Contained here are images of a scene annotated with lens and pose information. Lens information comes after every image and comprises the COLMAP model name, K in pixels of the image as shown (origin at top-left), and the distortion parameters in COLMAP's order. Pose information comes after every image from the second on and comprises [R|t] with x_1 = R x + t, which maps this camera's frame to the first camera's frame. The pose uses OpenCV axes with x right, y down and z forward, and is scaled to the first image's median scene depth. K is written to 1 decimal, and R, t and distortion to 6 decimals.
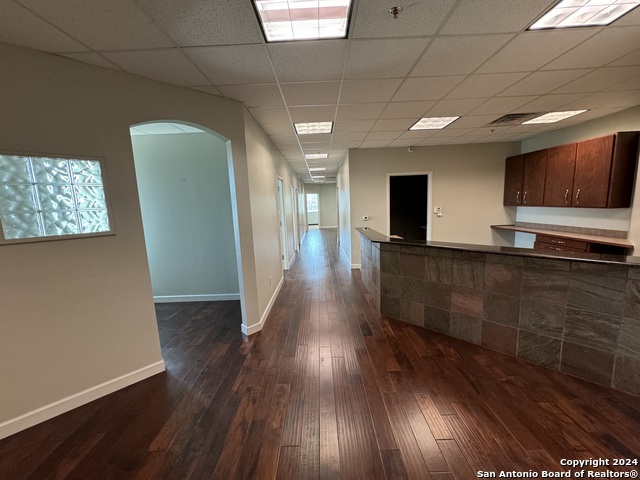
lens RADIAL K [[254.0, 0, 320.0], [0, 254.0, 240.0], [0, 0, 1]] dist [-0.012088, 0.000027]
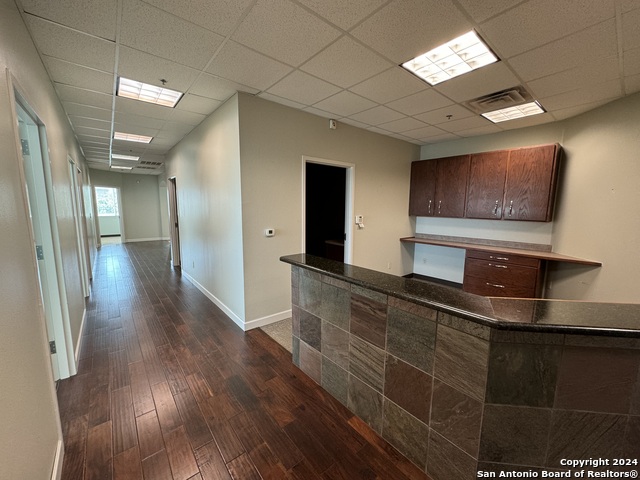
lens RADIAL K [[254.0, 0, 320.0], [0, 254.0, 240.0], [0, 0, 1]] dist [-0.012088, 0.000027]
pose [[0.766022, -0.035760, 0.641819, -0.083726], [0.050727, 0.998701, -0.004899, -0.062389], [-0.640810, 0.036310, 0.766841, 0.522982]]
